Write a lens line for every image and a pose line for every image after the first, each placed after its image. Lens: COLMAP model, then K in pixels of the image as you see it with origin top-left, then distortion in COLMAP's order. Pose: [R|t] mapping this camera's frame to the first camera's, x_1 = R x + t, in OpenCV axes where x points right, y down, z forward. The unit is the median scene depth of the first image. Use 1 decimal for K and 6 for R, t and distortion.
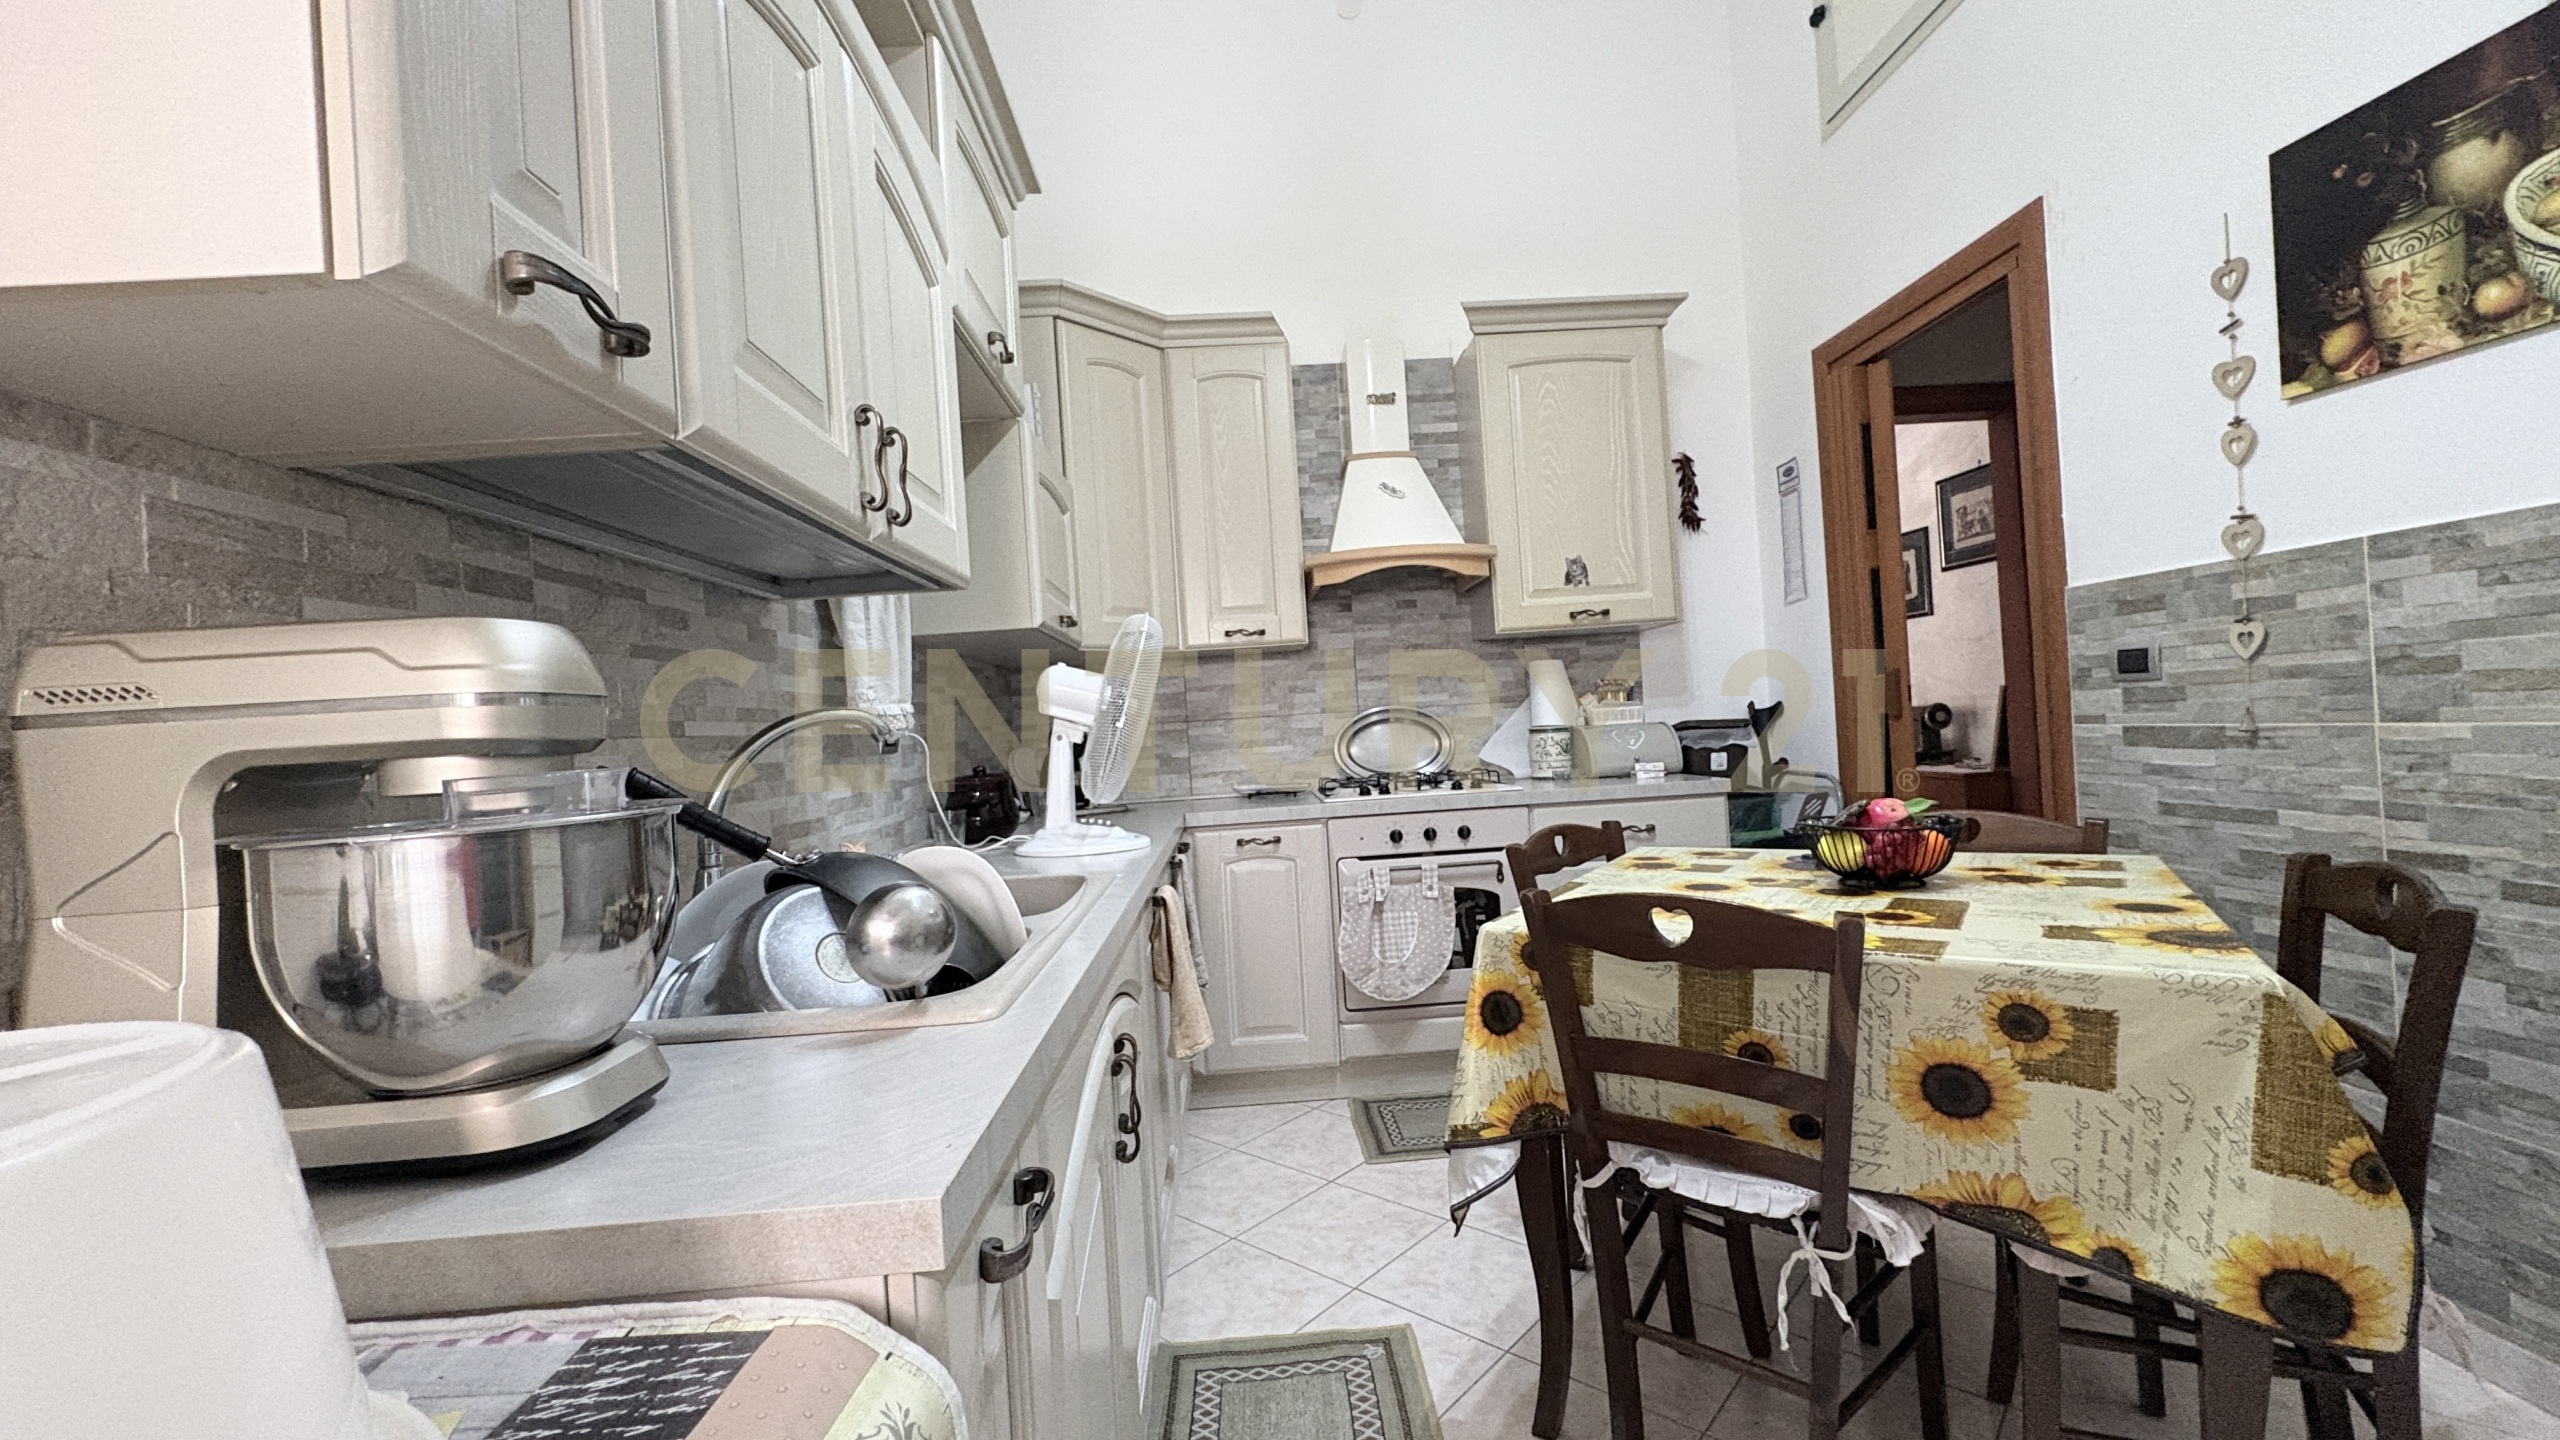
lens RADIAL K [[1023.7, 0, 1281.4], [0, 1023.7, 721.6], [0, 0, 1]] dist [0.000619, 0.000097]
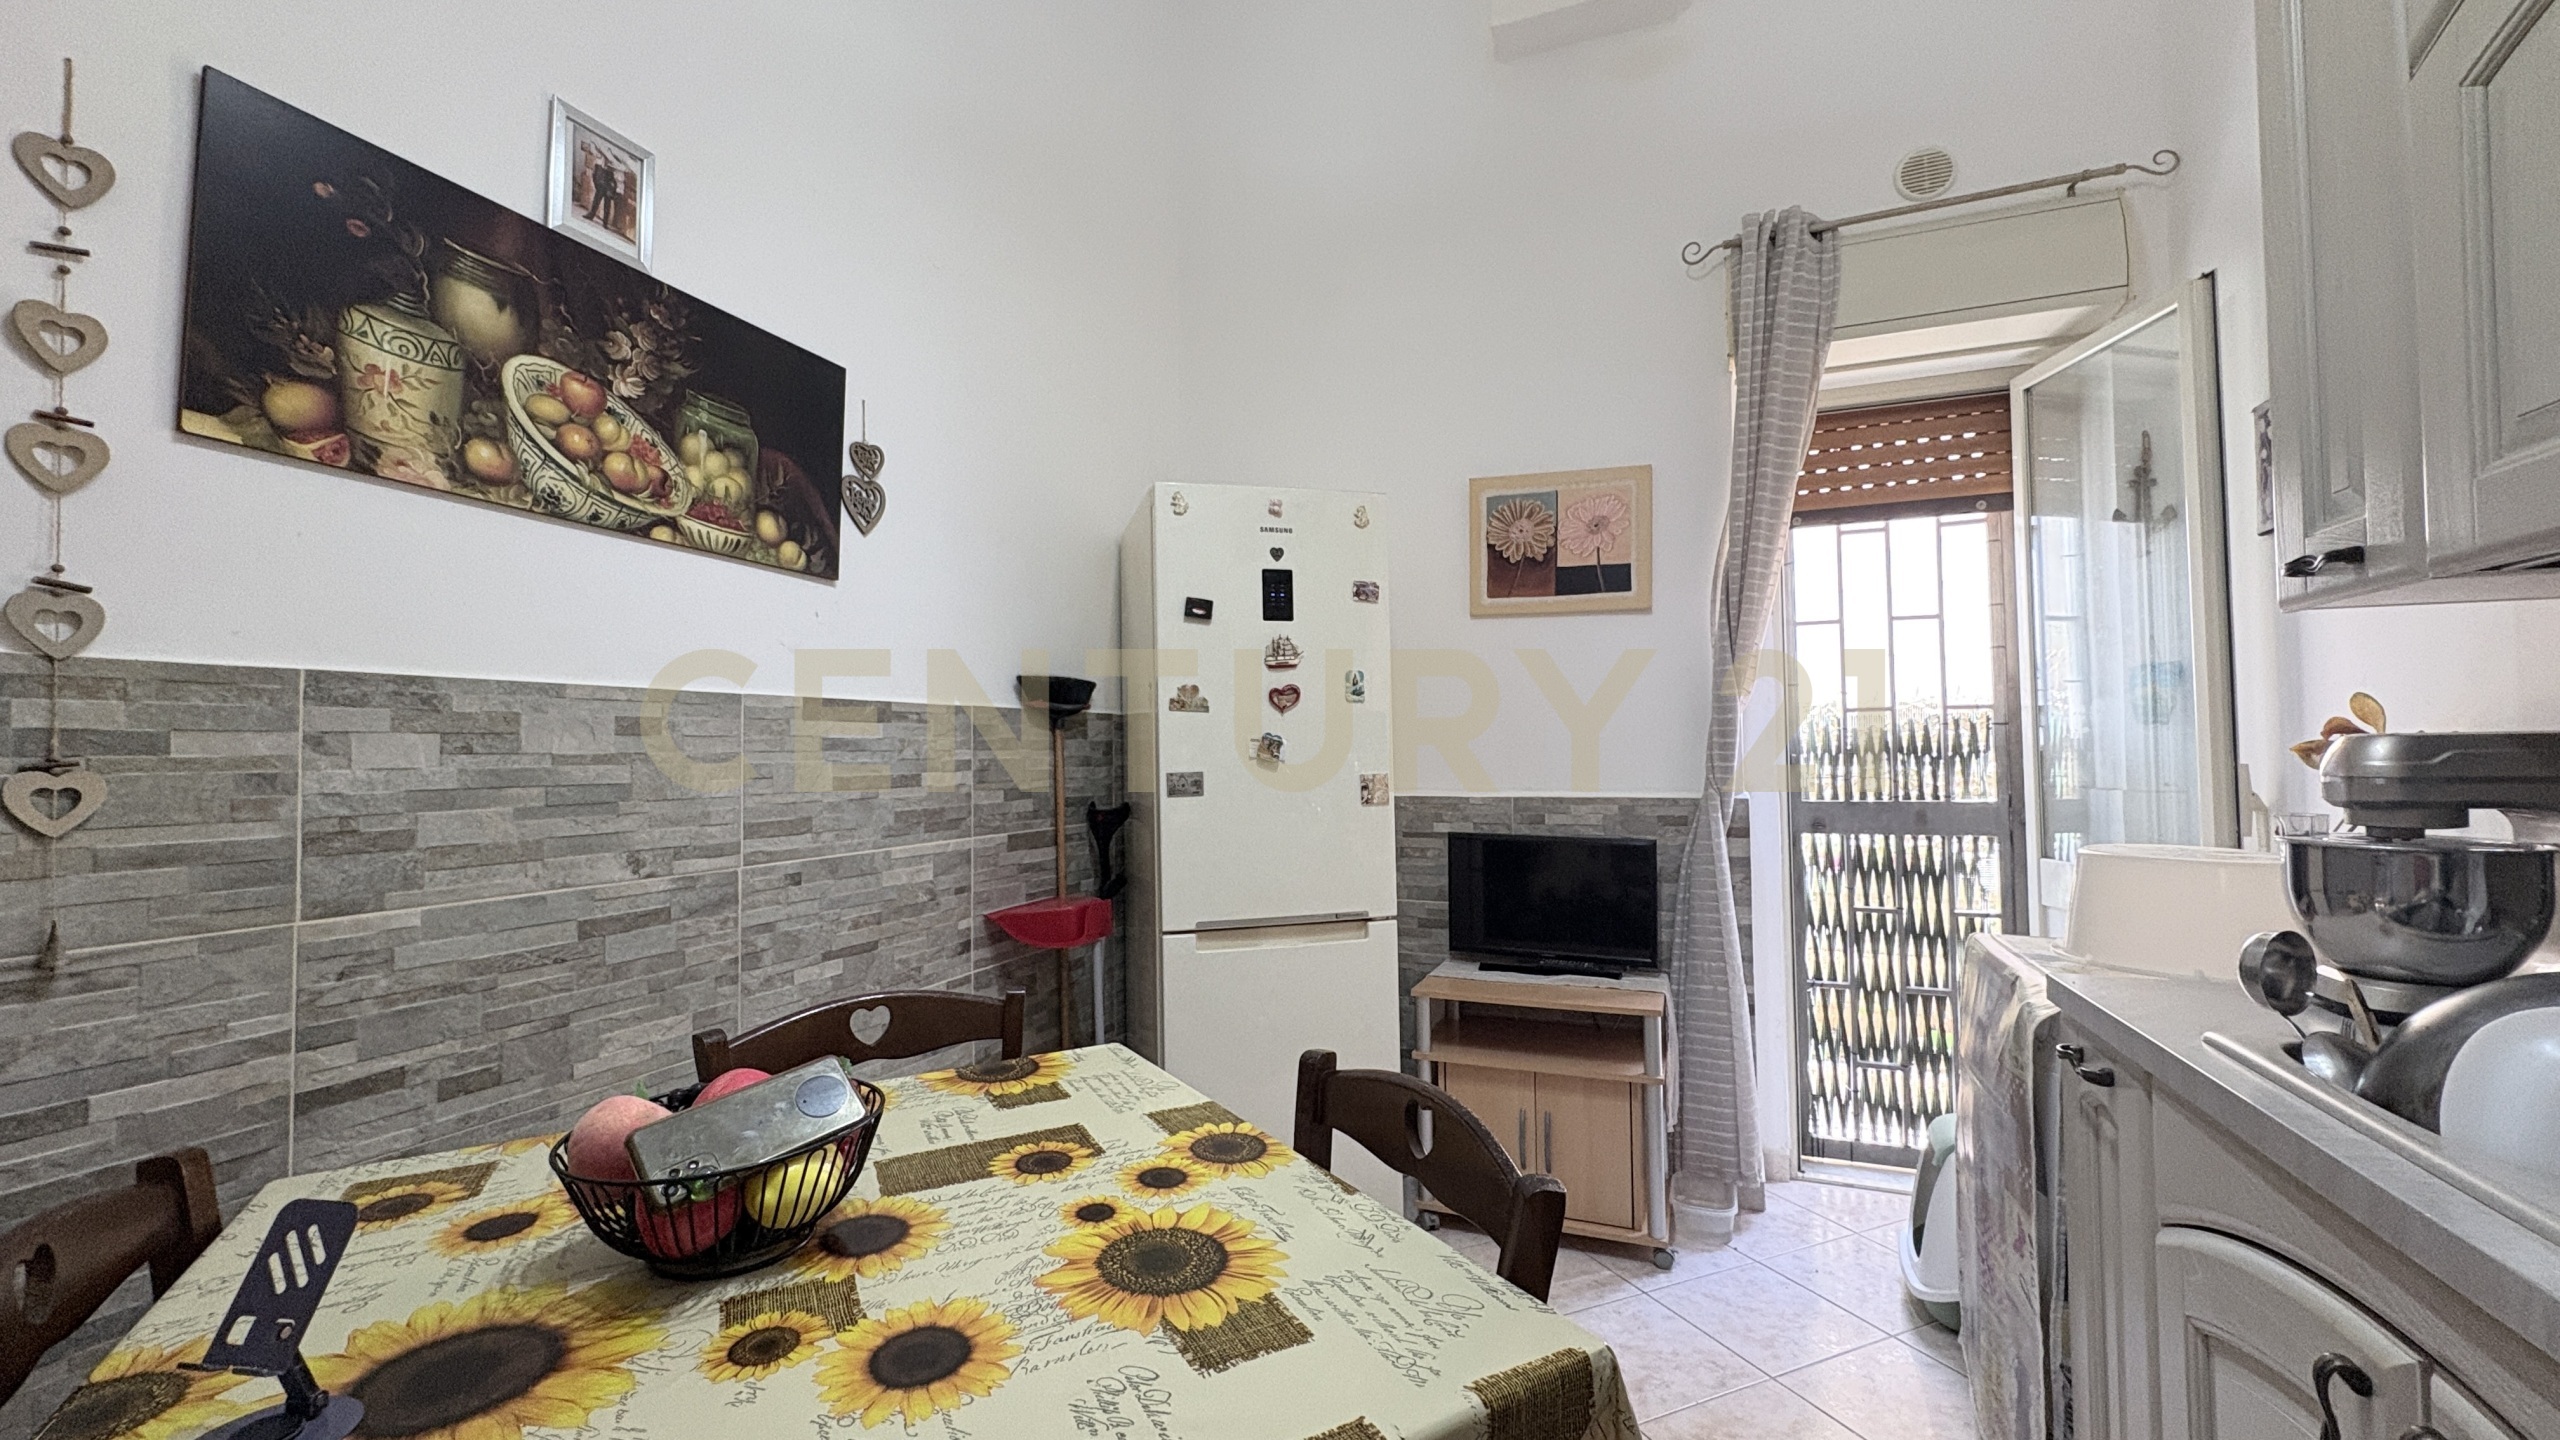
lens RADIAL K [[1023.7, 0, 1280.7], [0, 1023.7, 720.0], [0, 0, 1]] dist [0.000619, 0.000097]
pose [[-0.907439, 0.083550, 0.411792, 0.112420], [0.063744, 0.996062, -0.061626, -0.054587], [-0.415320, -0.029672, -0.909192, 1.416270]]
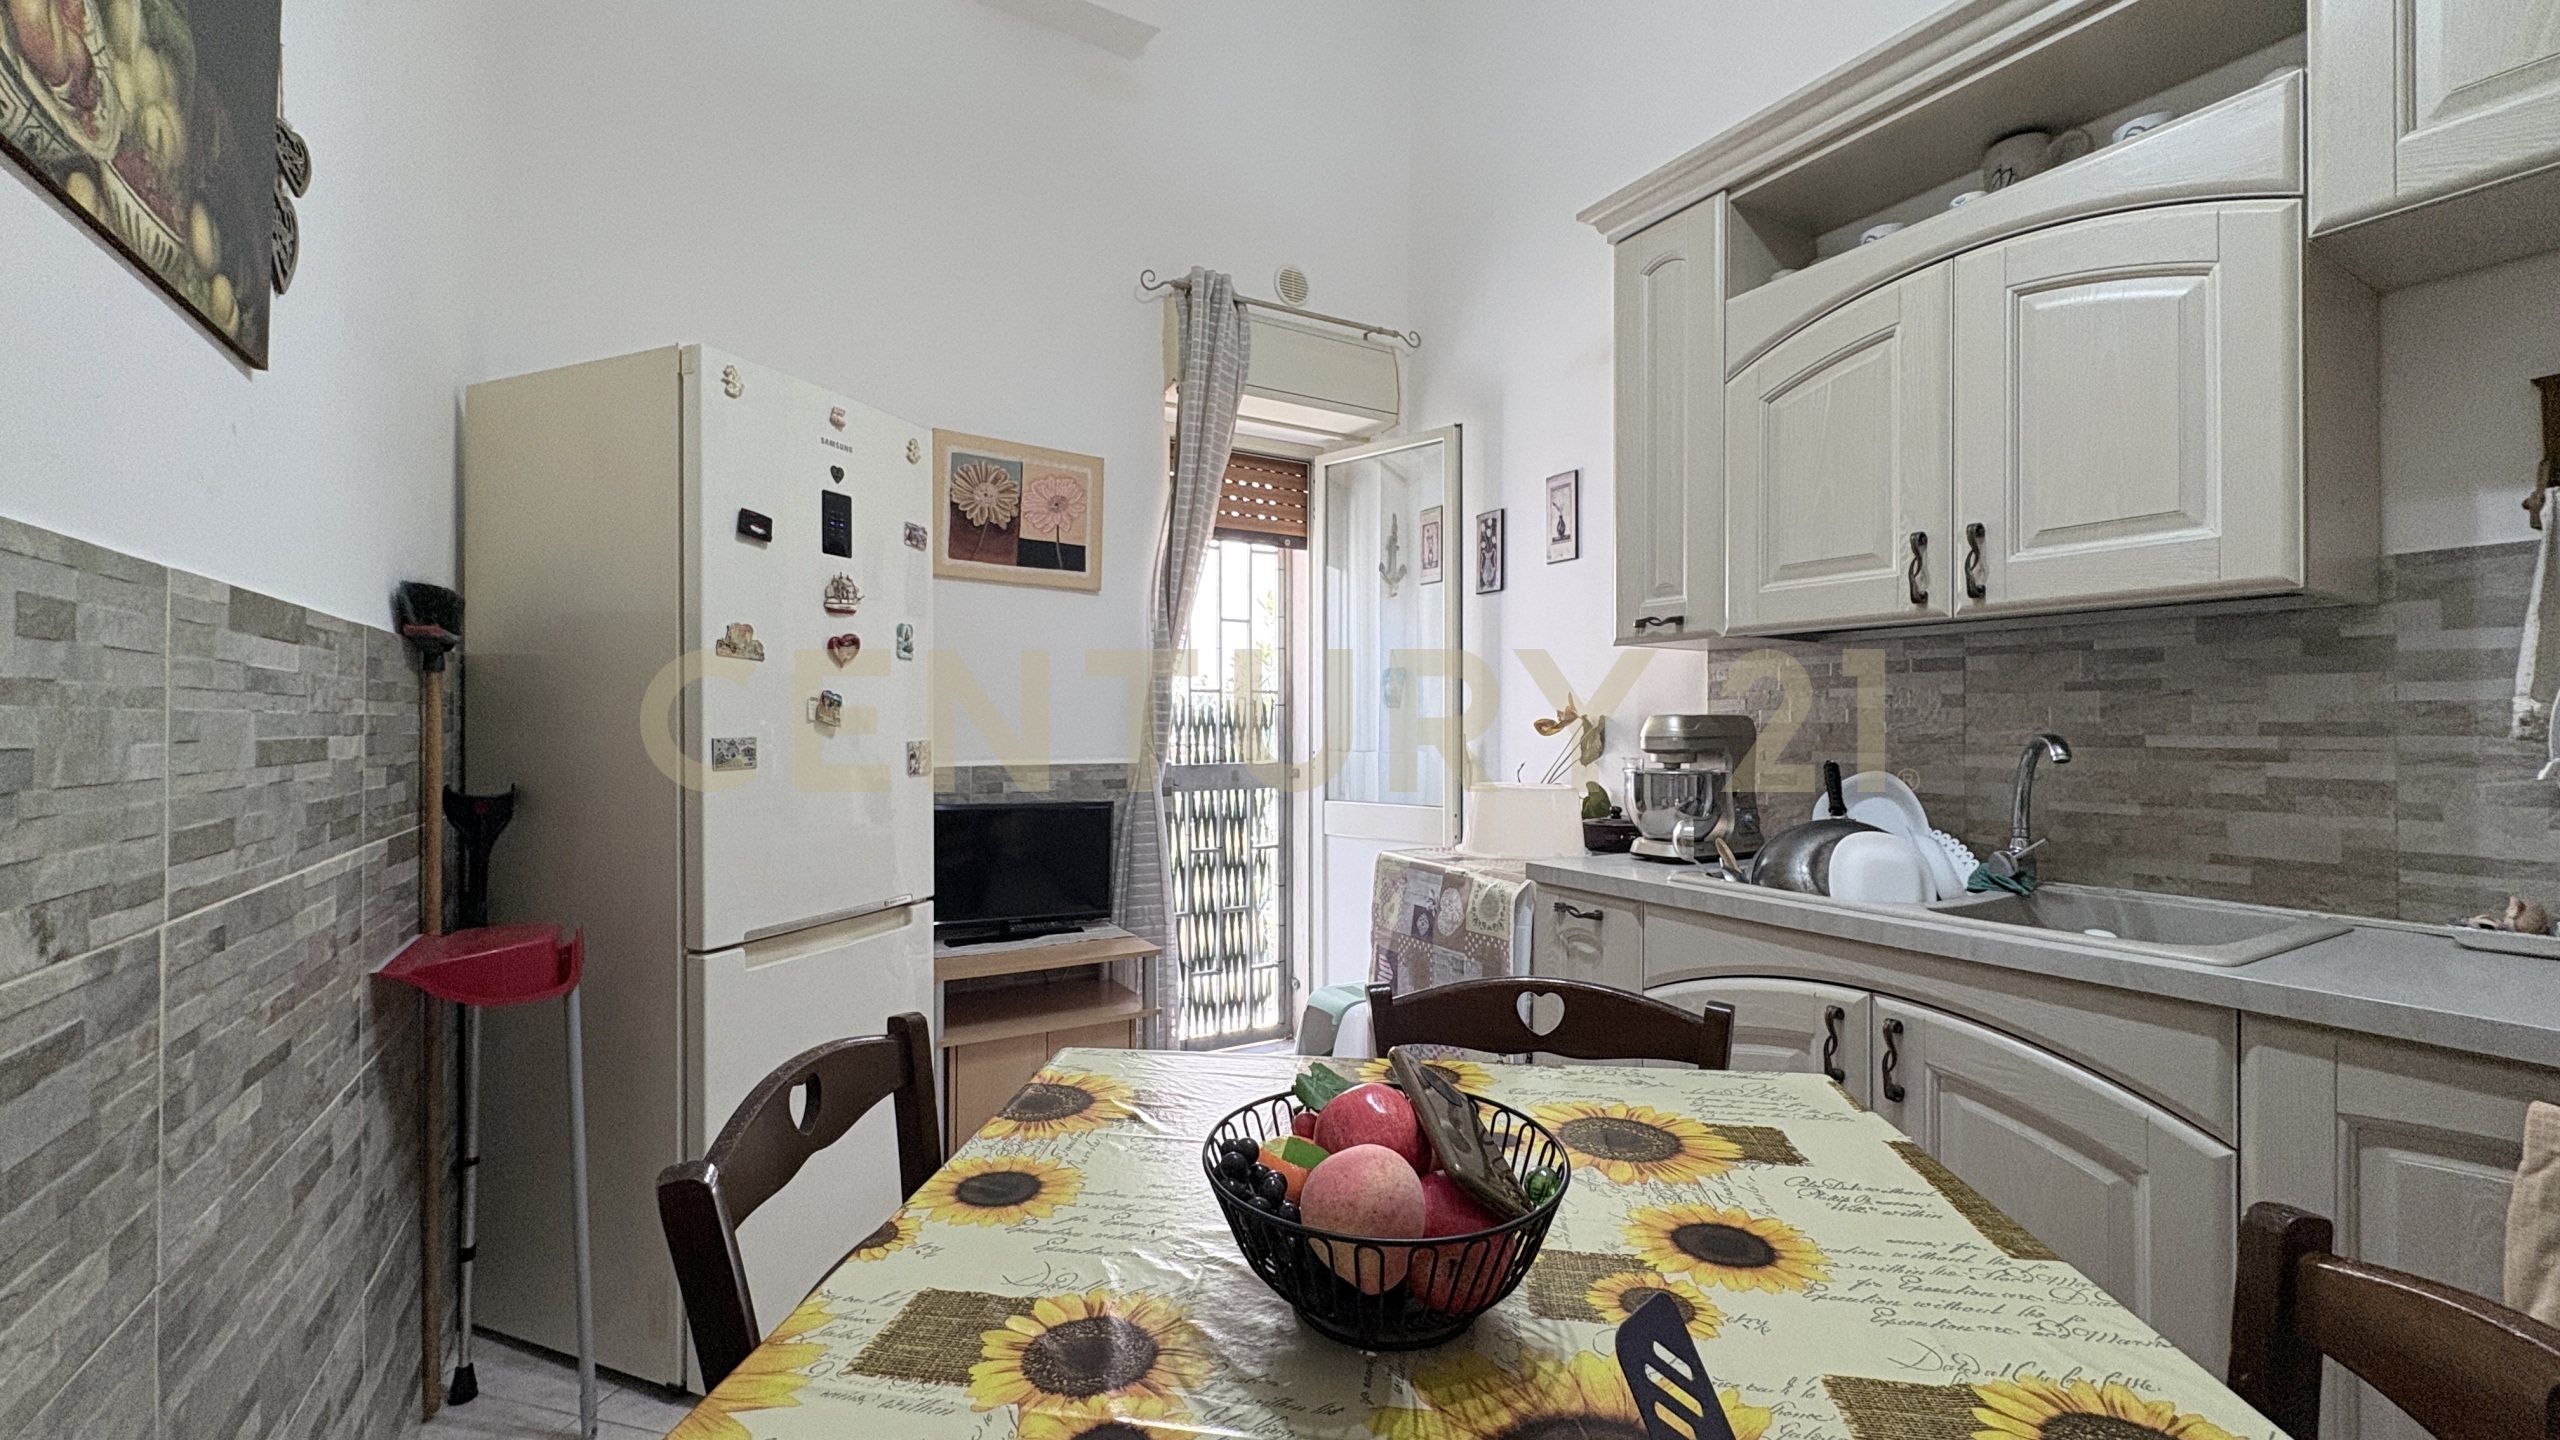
lens RADIAL K [[1023.7, 0, 1276.3], [0, 1023.7, 722.3], [0, 0, 1]] dist [0.000619, 0.000097]
pose [[-0.879729, 0.056530, -0.472104, 0.847198], [0.053365, 0.998373, 0.020104, -0.086851], [0.472472, -0.007508, -0.881314, 1.401690]]
